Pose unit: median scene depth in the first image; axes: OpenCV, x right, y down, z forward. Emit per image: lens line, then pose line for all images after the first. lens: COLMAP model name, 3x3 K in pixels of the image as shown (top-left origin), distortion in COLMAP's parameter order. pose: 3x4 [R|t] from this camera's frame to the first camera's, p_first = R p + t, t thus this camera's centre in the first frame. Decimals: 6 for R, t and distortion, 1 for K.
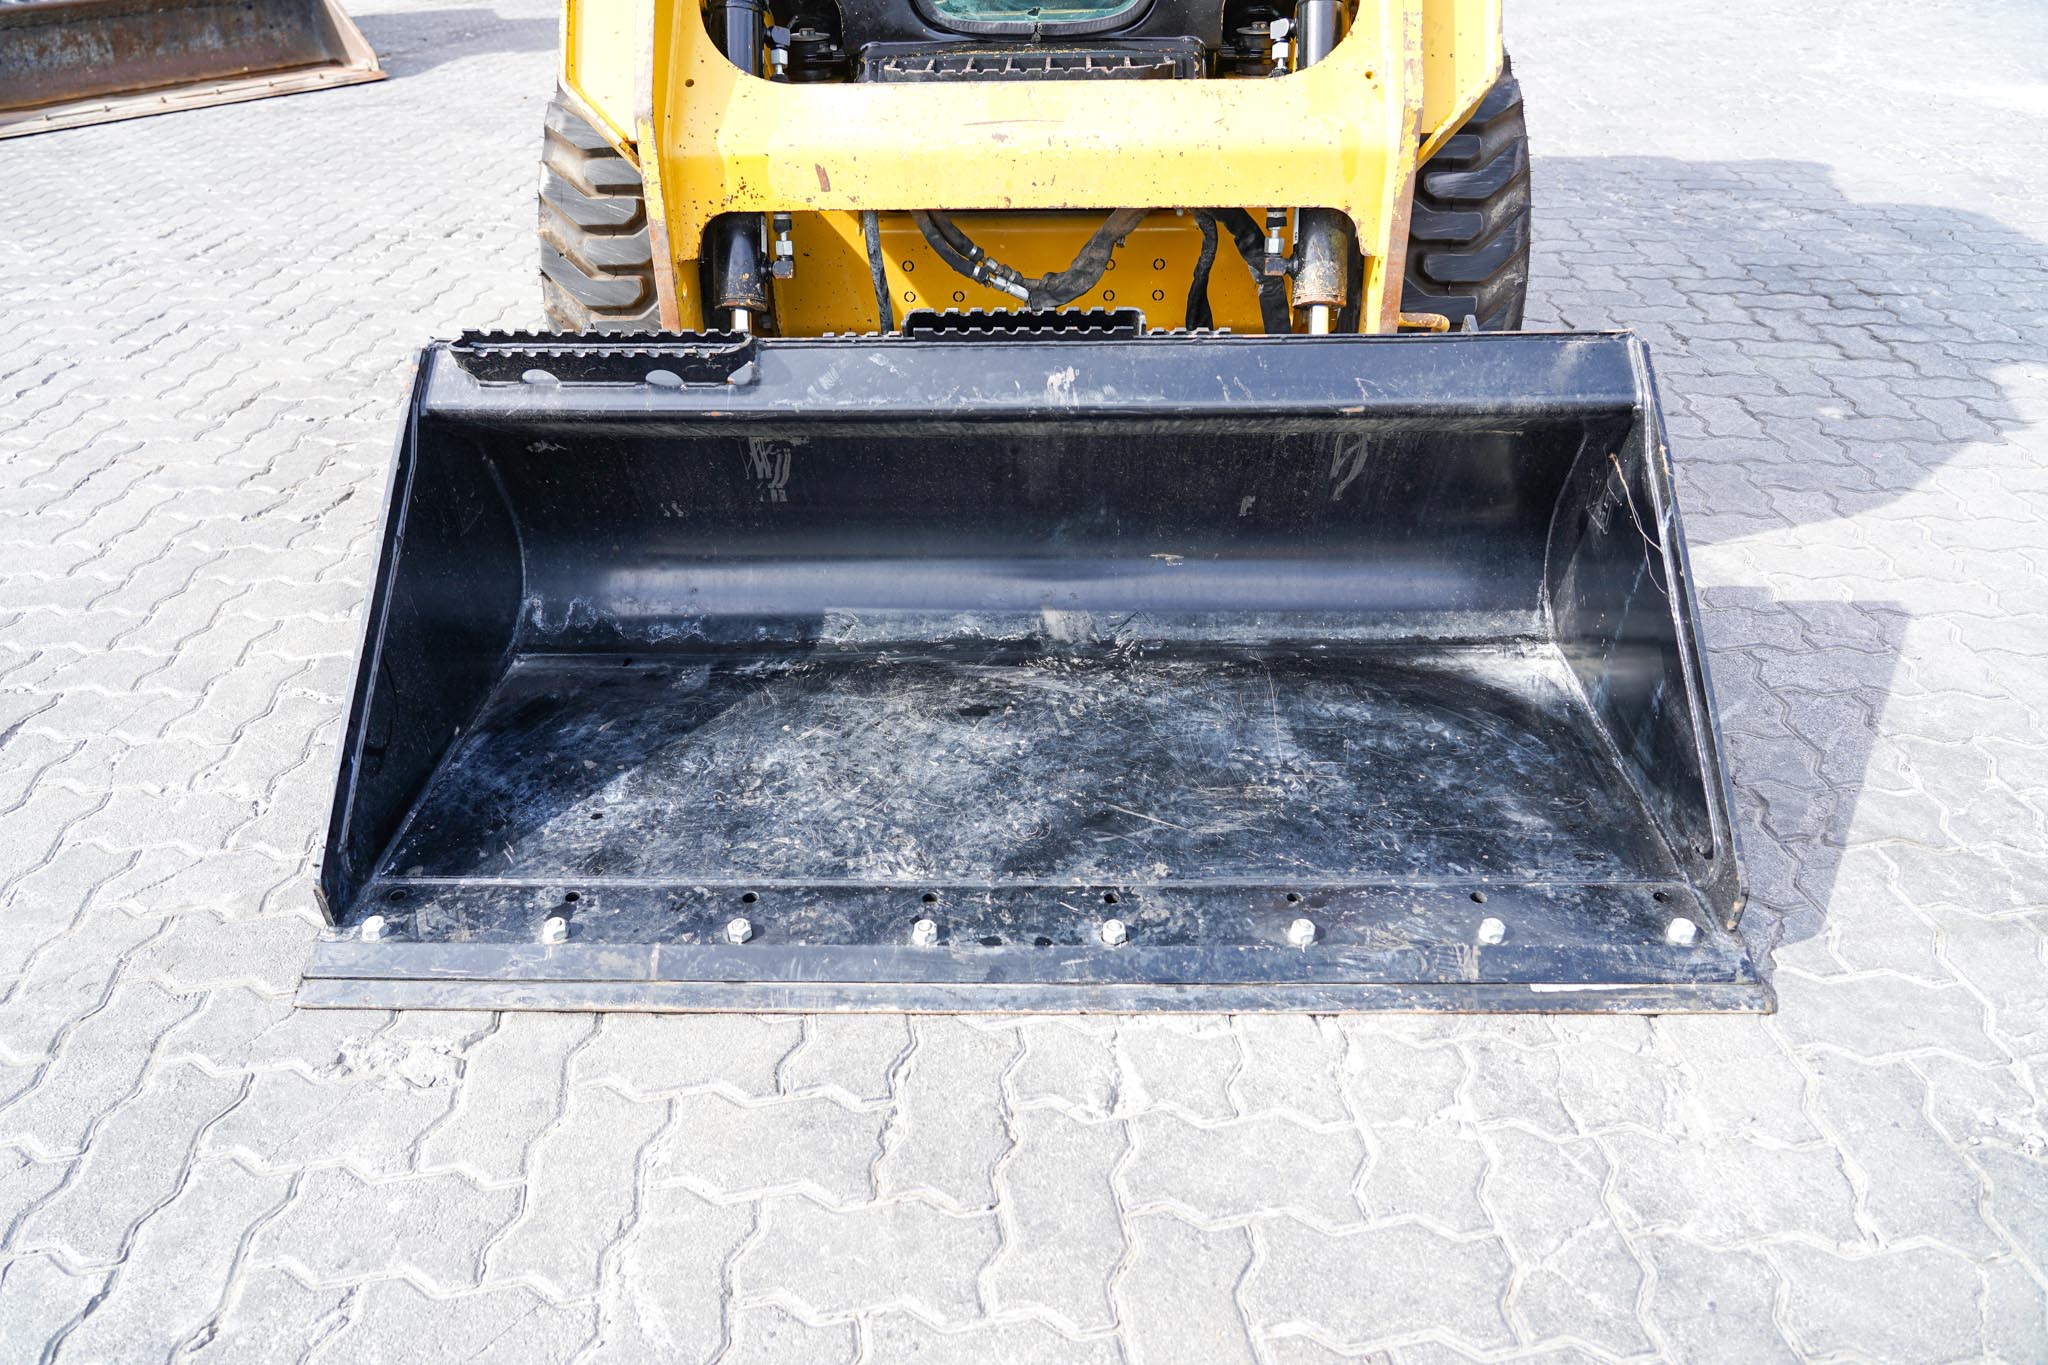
lens RADIAL K [[1391.3, 0, 1016.3], [0, 1391.3, 665.8], [0, 0, 1]] dist [-0.034539, 0.014531]
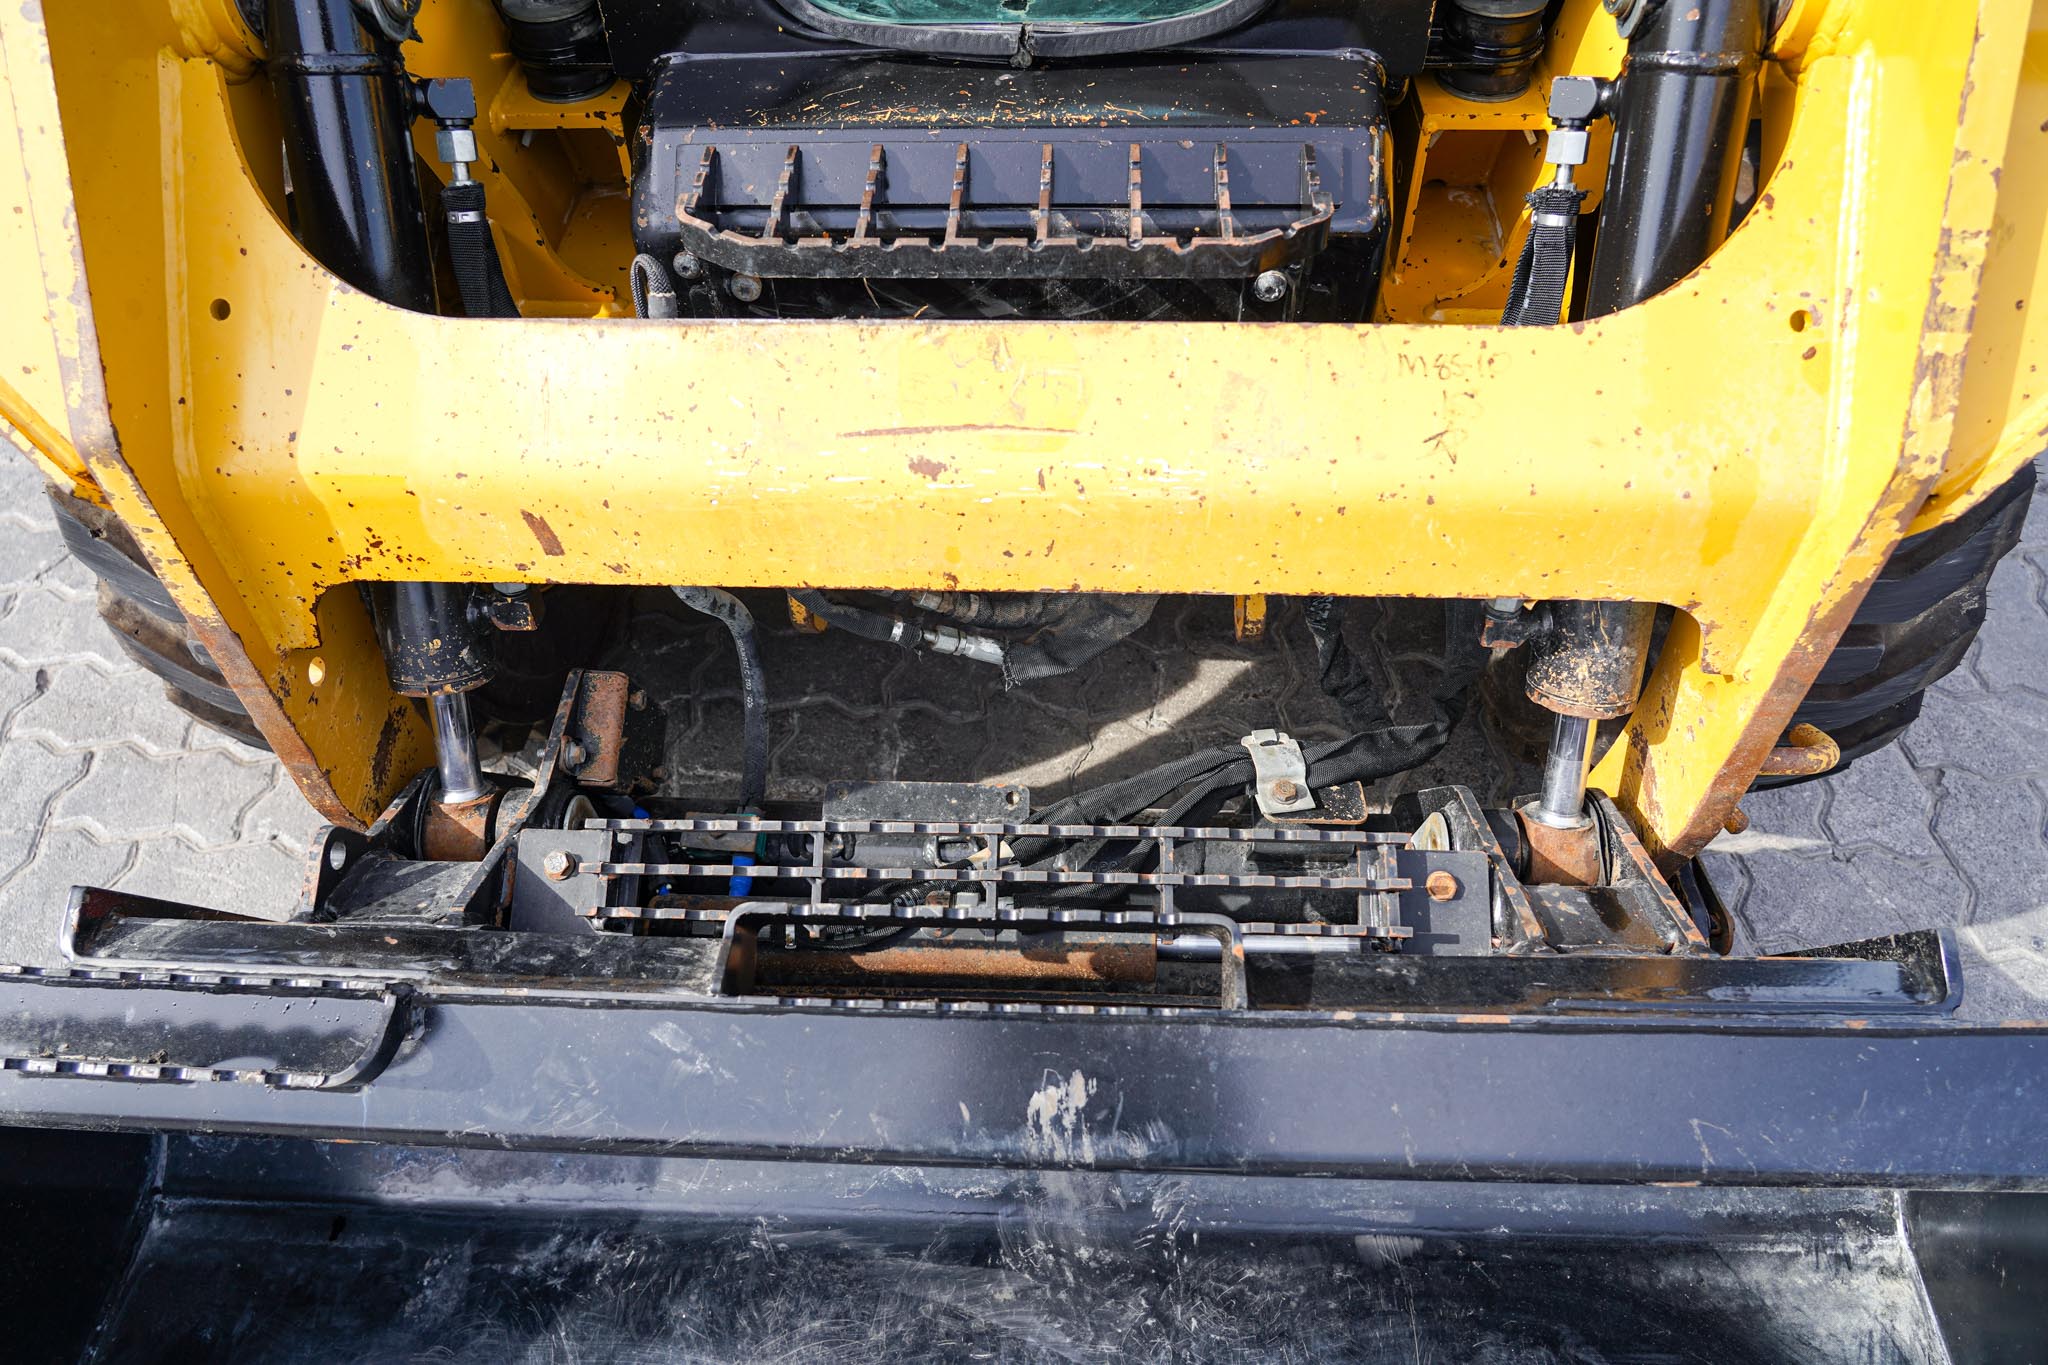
lens RADIAL K [[1391.3, 0, 1019.3], [0, 1391.3, 664.3], [0, 0, 1]] dist [-0.034539, 0.014531]
pose [[0.999895, 0.006538, -0.012957, 0.021675], [-0.002071, 0.947913, 0.318522, -0.437958], [0.014364, -0.318462, 0.947827, 0.534976]]
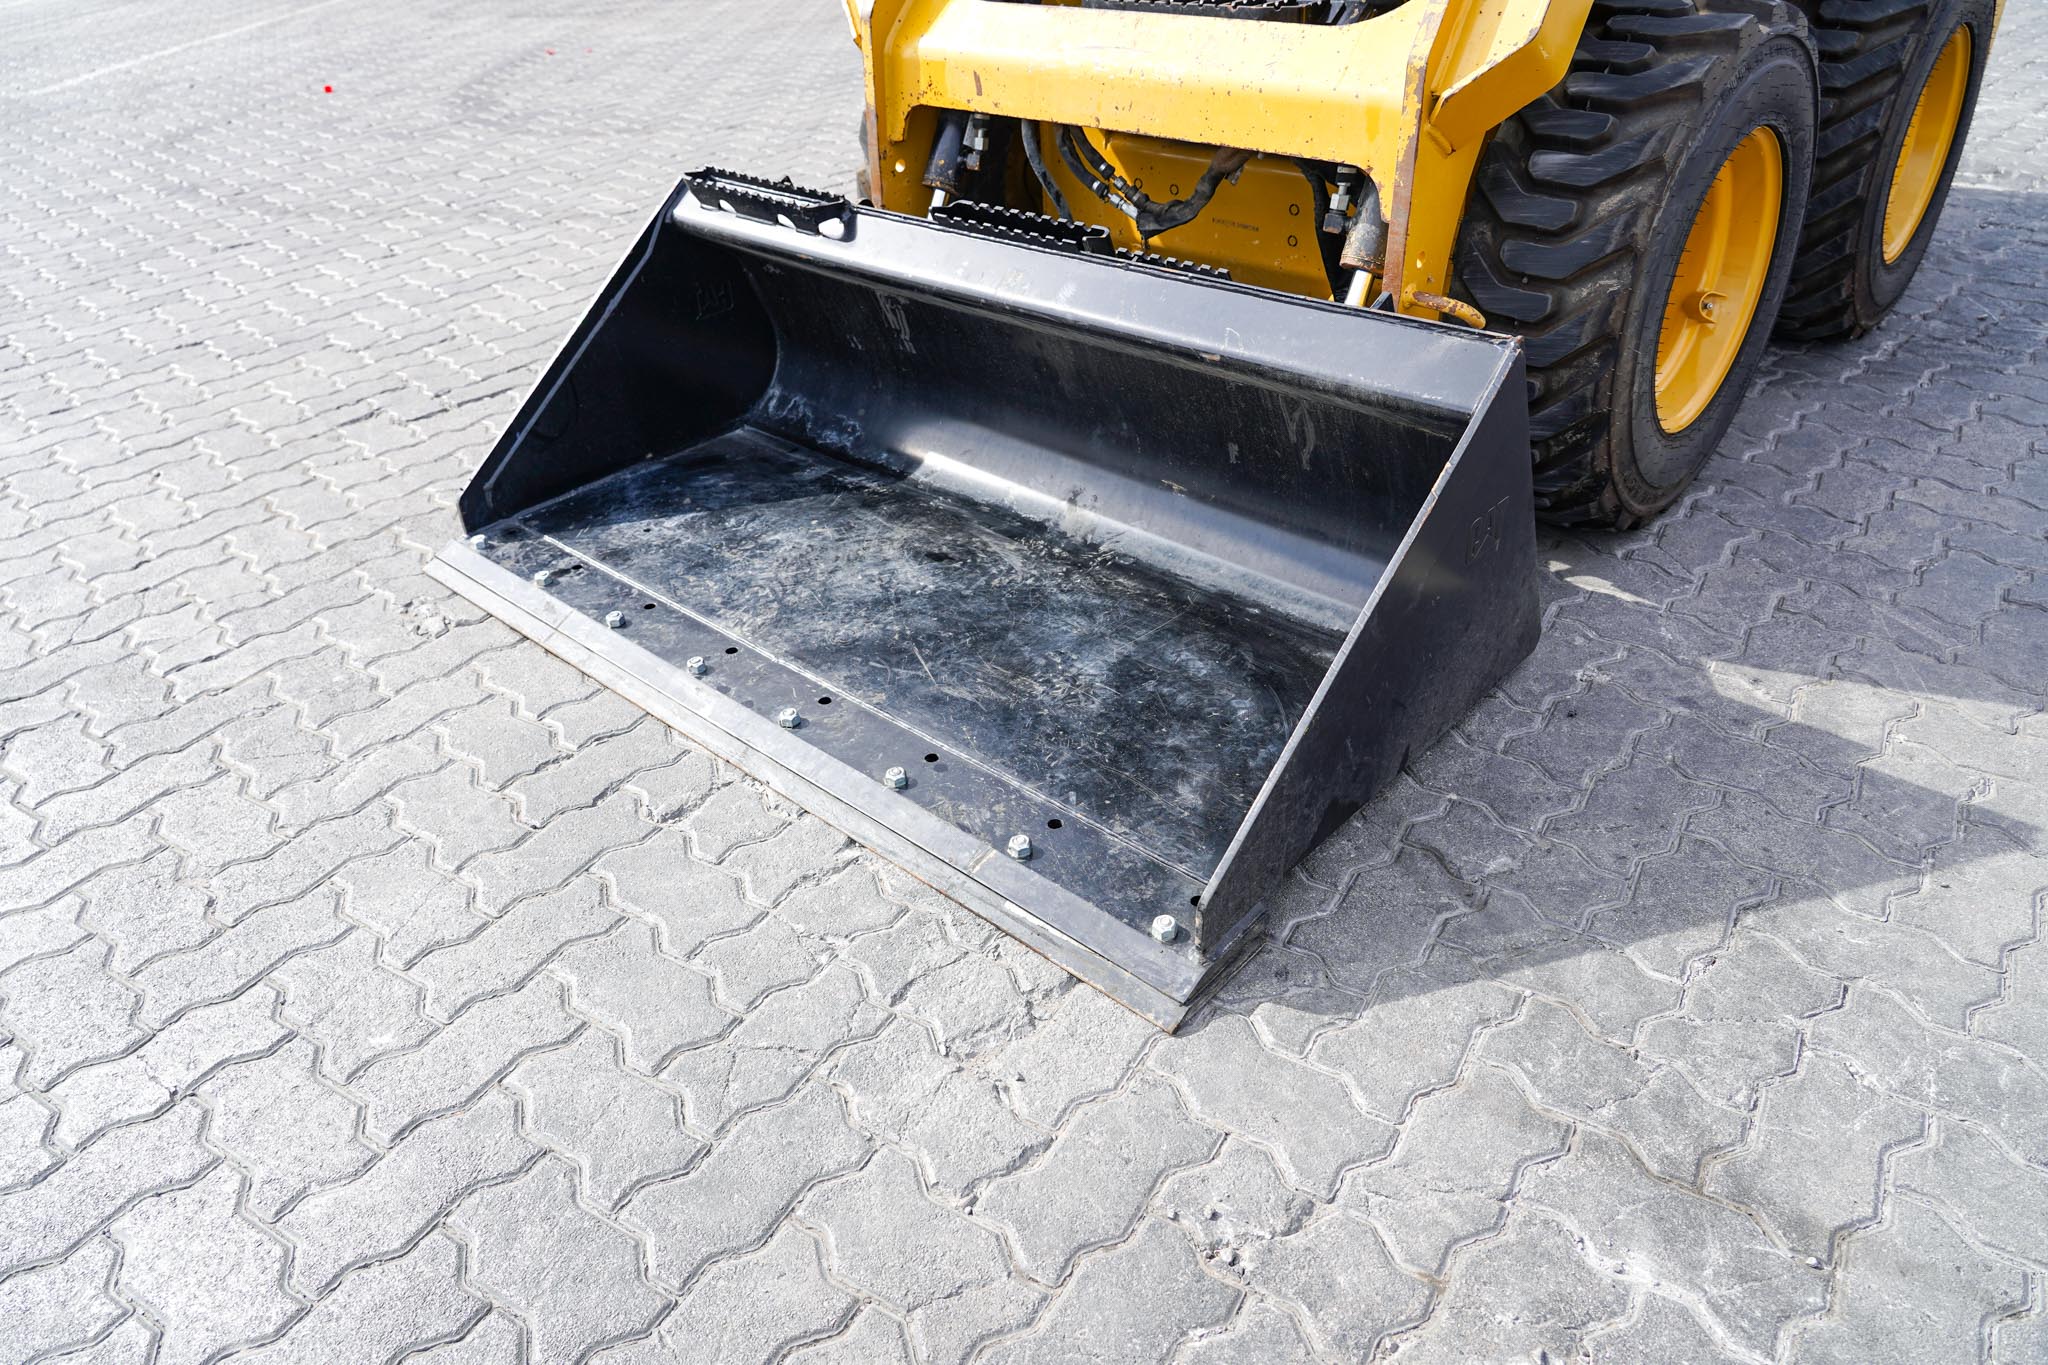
lens RADIAL K [[1391.3, 0, 1021.0], [0, 1391.3, 671.7], [0, 0, 1]] dist [-0.034539, 0.014531]
pose [[0.746705, 0.339978, -0.571704, 0.693078], [-0.318842, 0.937272, 0.140931, -0.060815], [0.583756, 0.077050, 0.808265, 0.112587]]
